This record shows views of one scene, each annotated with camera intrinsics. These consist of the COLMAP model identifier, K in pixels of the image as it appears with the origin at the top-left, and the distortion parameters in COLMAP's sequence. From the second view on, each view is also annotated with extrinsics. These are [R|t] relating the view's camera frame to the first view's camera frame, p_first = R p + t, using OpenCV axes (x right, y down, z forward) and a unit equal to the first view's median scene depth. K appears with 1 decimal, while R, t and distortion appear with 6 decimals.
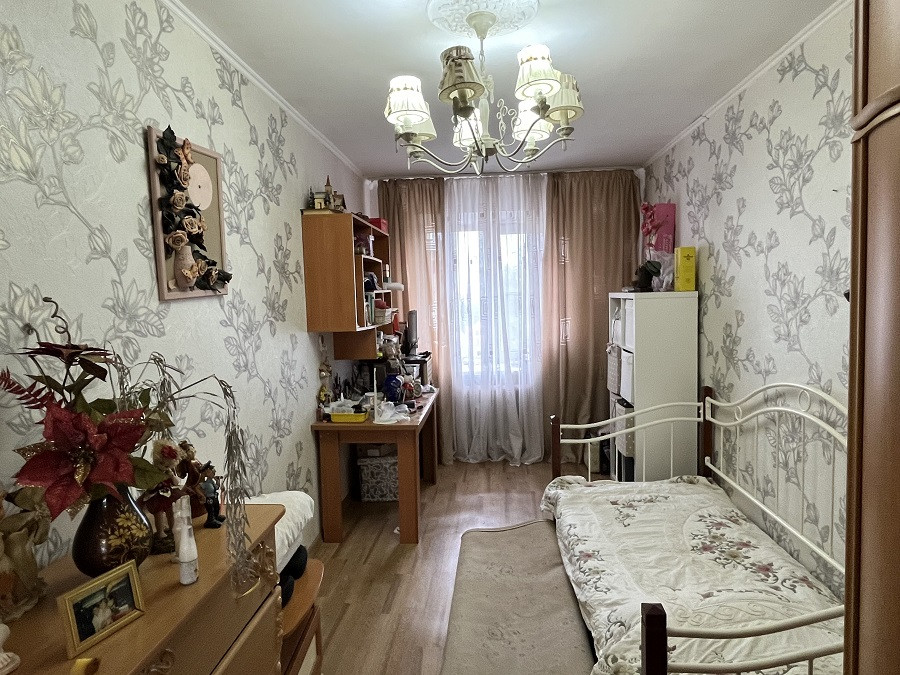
lens RADIAL K [[546.8, 0, 449.9], [0, 546.8, 330.2], [0, 0, 1]] dist [-0.000392, -0.002248]
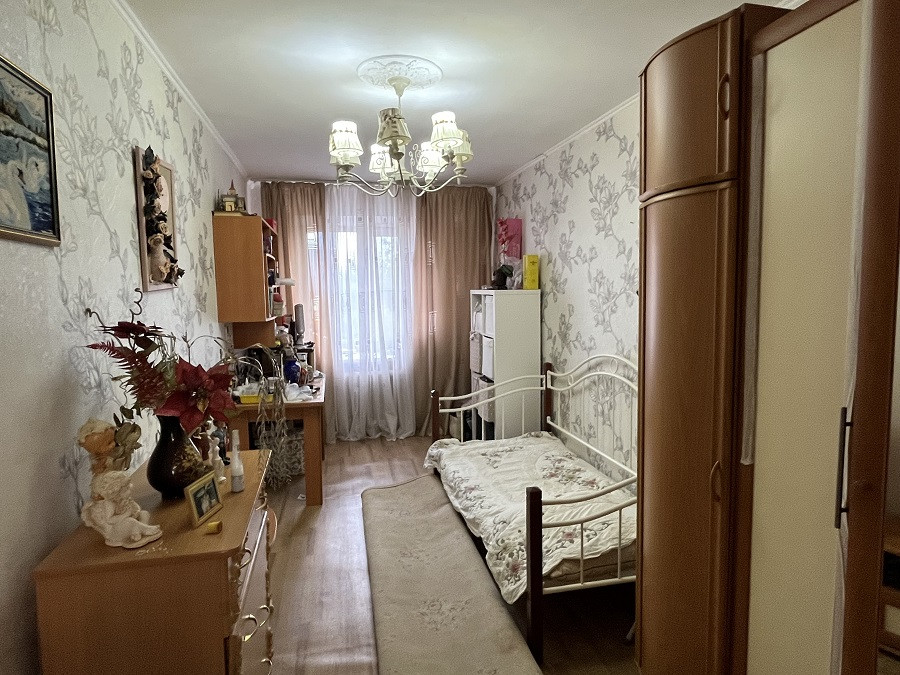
lens RADIAL K [[546.8, 0, 449.9], [0, 546.8, 330.2], [0, 0, 1]] dist [-0.000392, -0.002248]
pose [[0.957920, -0.009586, 0.286875, -0.138645], [0.007689, 0.999941, 0.007736, 0.014935], [-0.286932, -0.005205, 0.957937, -0.199059]]
